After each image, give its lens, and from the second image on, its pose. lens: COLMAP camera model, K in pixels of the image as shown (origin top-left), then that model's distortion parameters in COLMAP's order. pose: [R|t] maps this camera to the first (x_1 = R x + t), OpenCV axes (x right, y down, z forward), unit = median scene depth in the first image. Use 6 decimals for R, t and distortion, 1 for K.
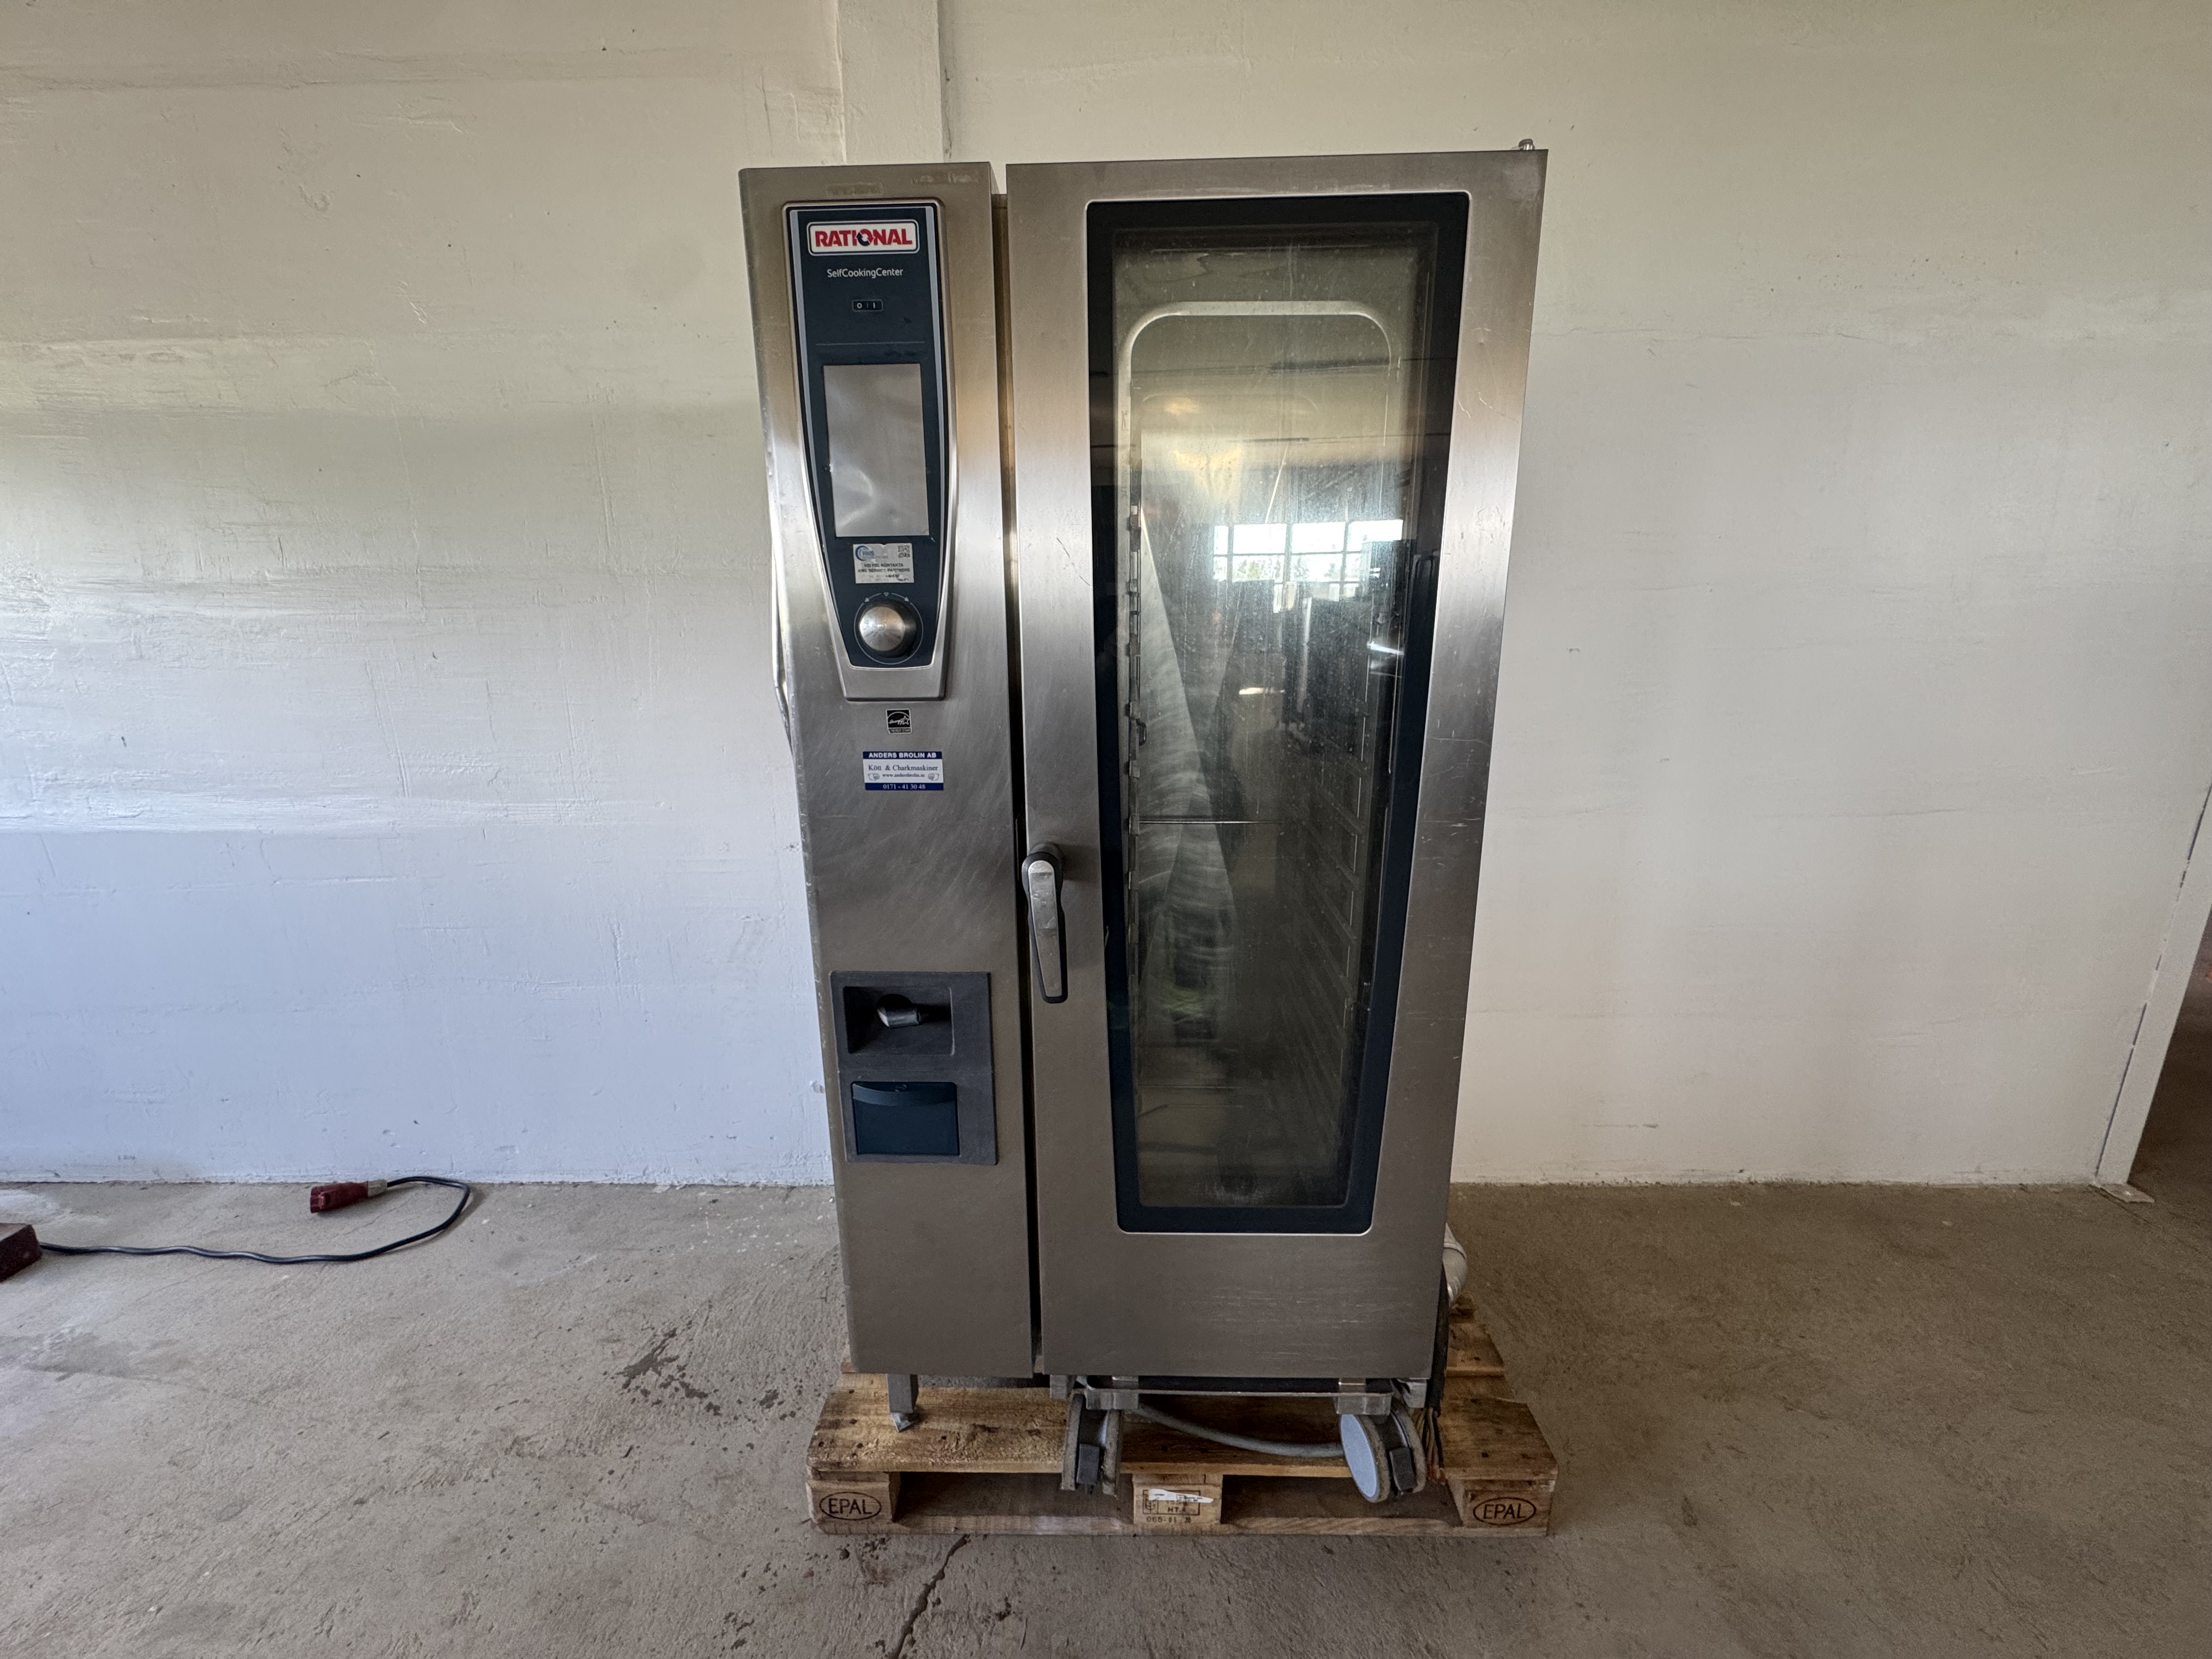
lens RADIAL K [[891.1, 0, 1106.0], [0, 891.1, 829.5], [0, 0, 1]] dist [0.001887, 0.000395]
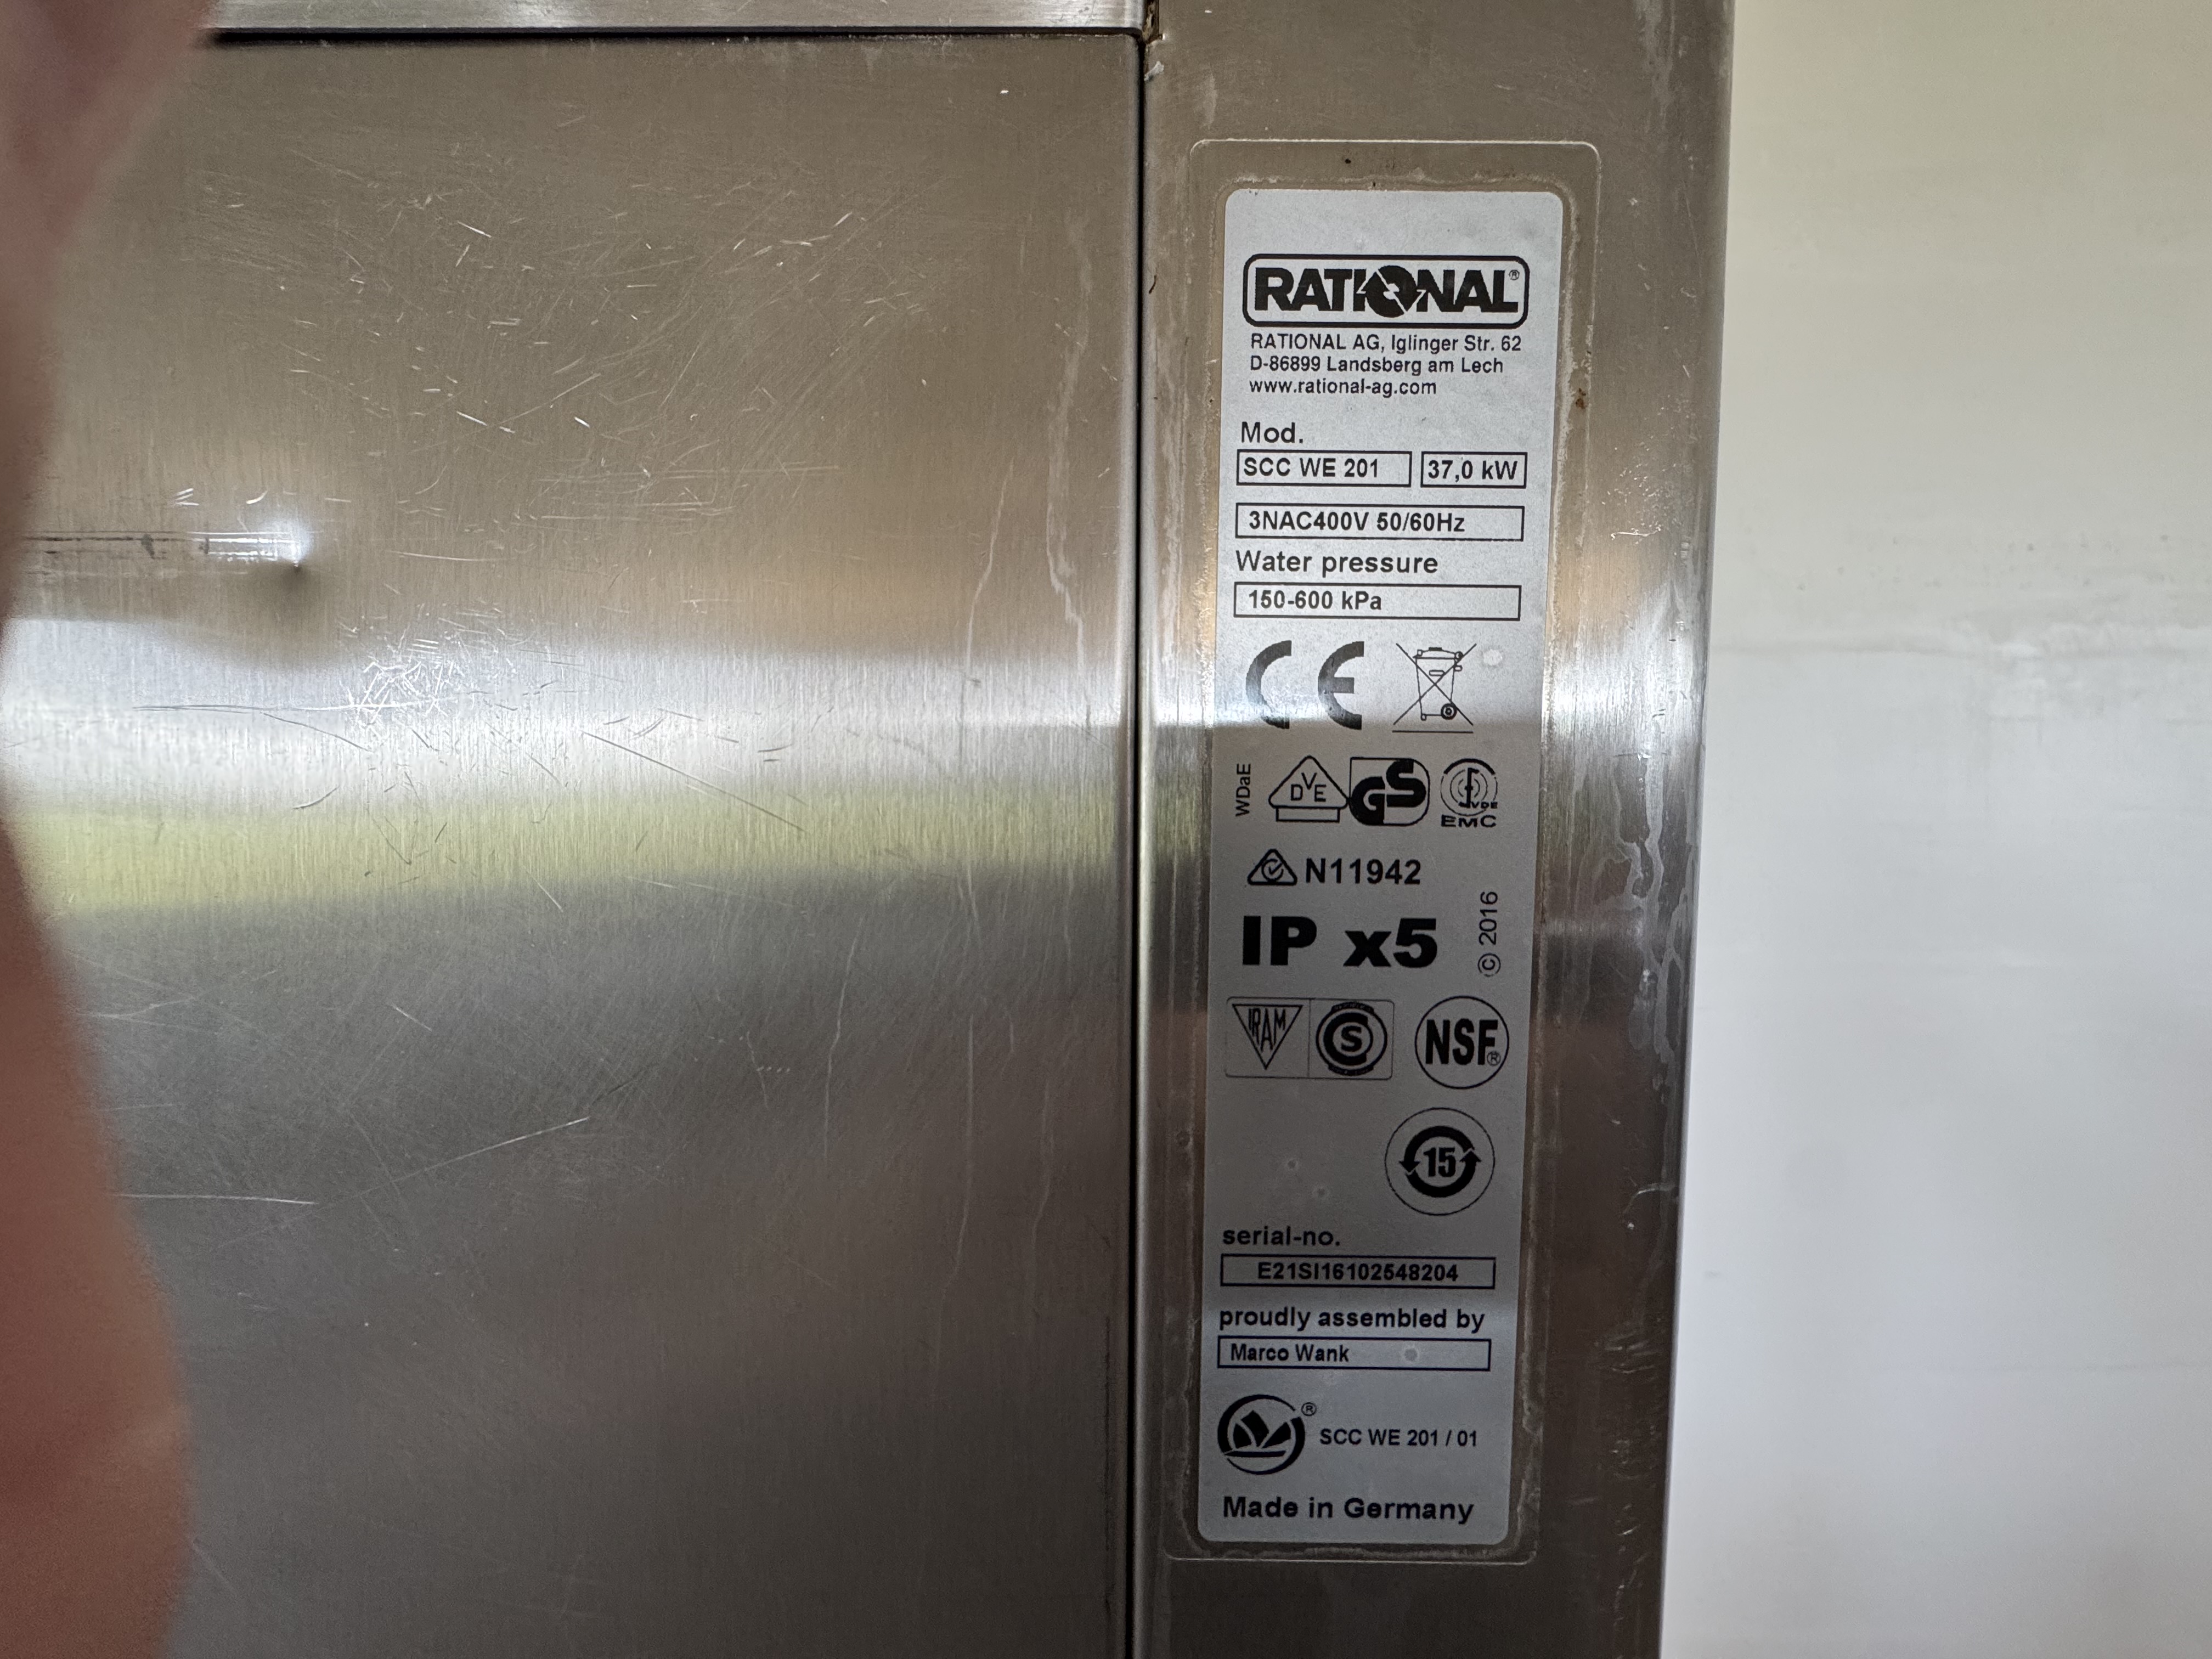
lens RADIAL K [[891.1, 0, 1106.0], [0, 891.1, 829.5], [0, 0, 1]] dist [0.001887, 0.000395]
pose [[0.999381, 0.013801, -0.032358, 0.231162], [-0.019180, 0.984853, -0.172329, -0.282561], [0.029489, 0.172843, 0.984508, 0.333195]]
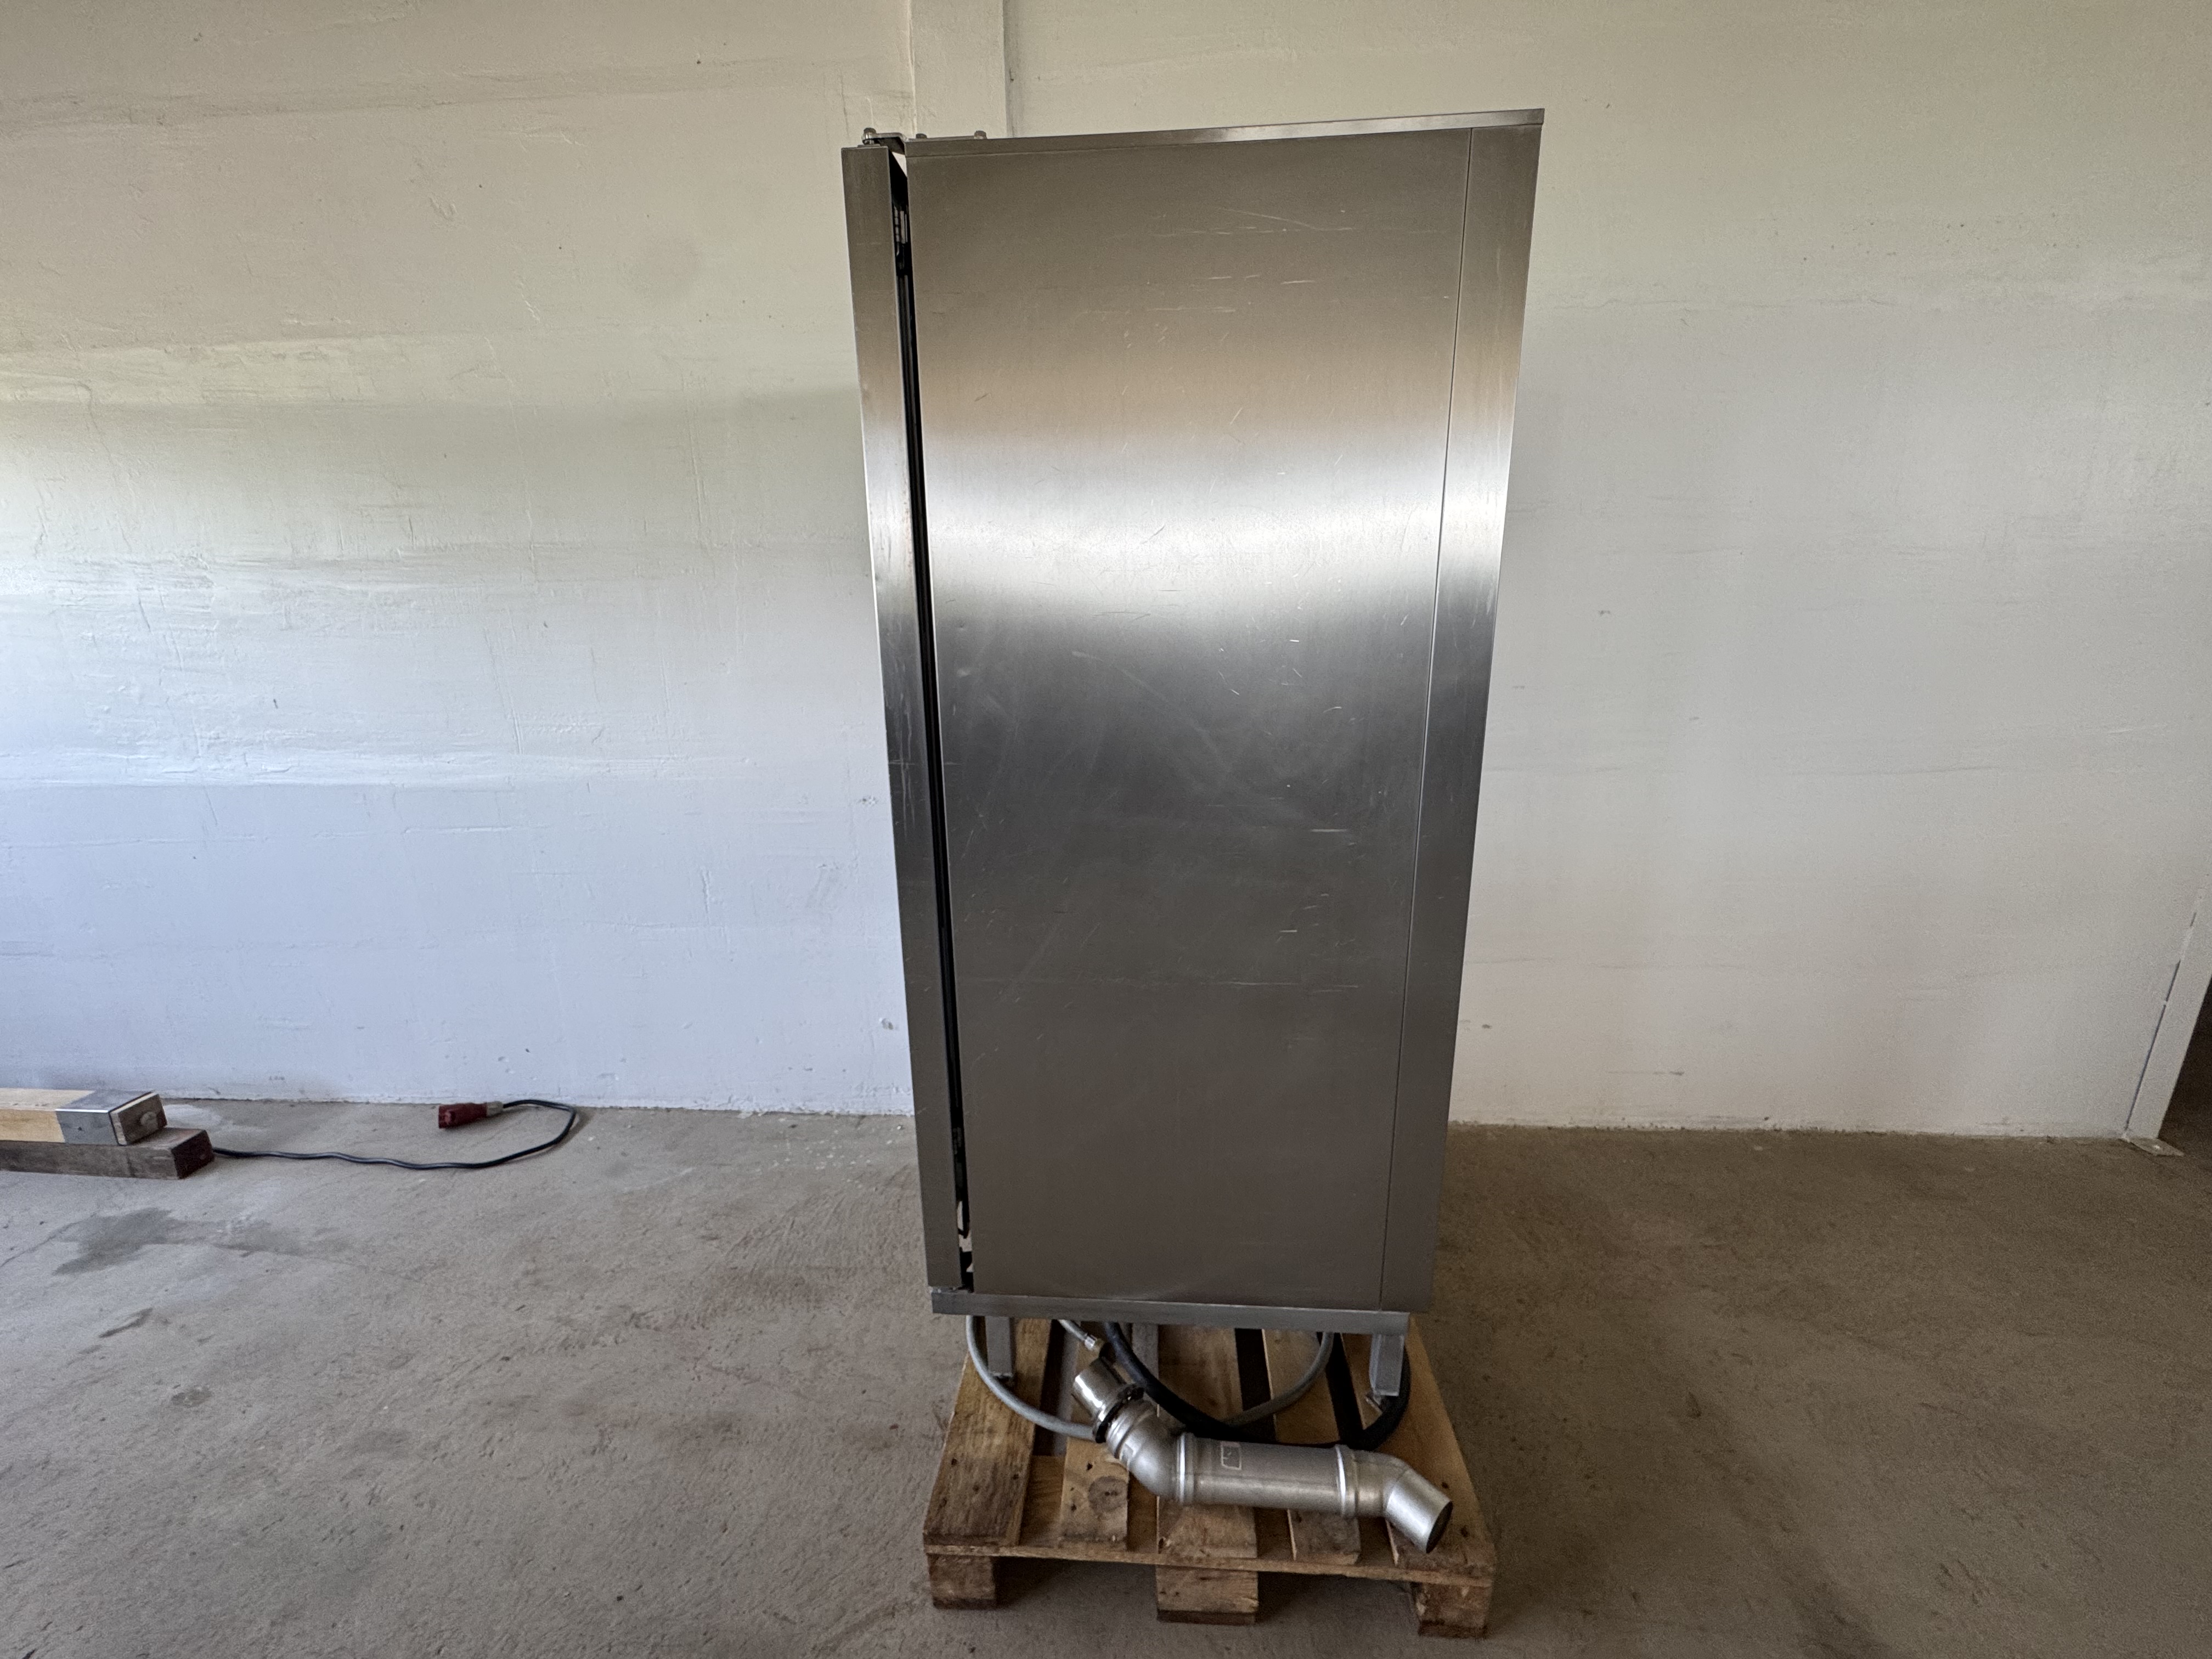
lens RADIAL K [[893.0, 0, 1106.0], [0, 893.0, 829.5], [0, 0, 1]] dist [0.001115, 0.000562]
pose [[0.998922, 0.005118, -0.046145, -0.009859], [-0.004159, 0.999774, 0.020864, 0.034453], [0.046242, -0.020650, 0.998717, -0.079775]]
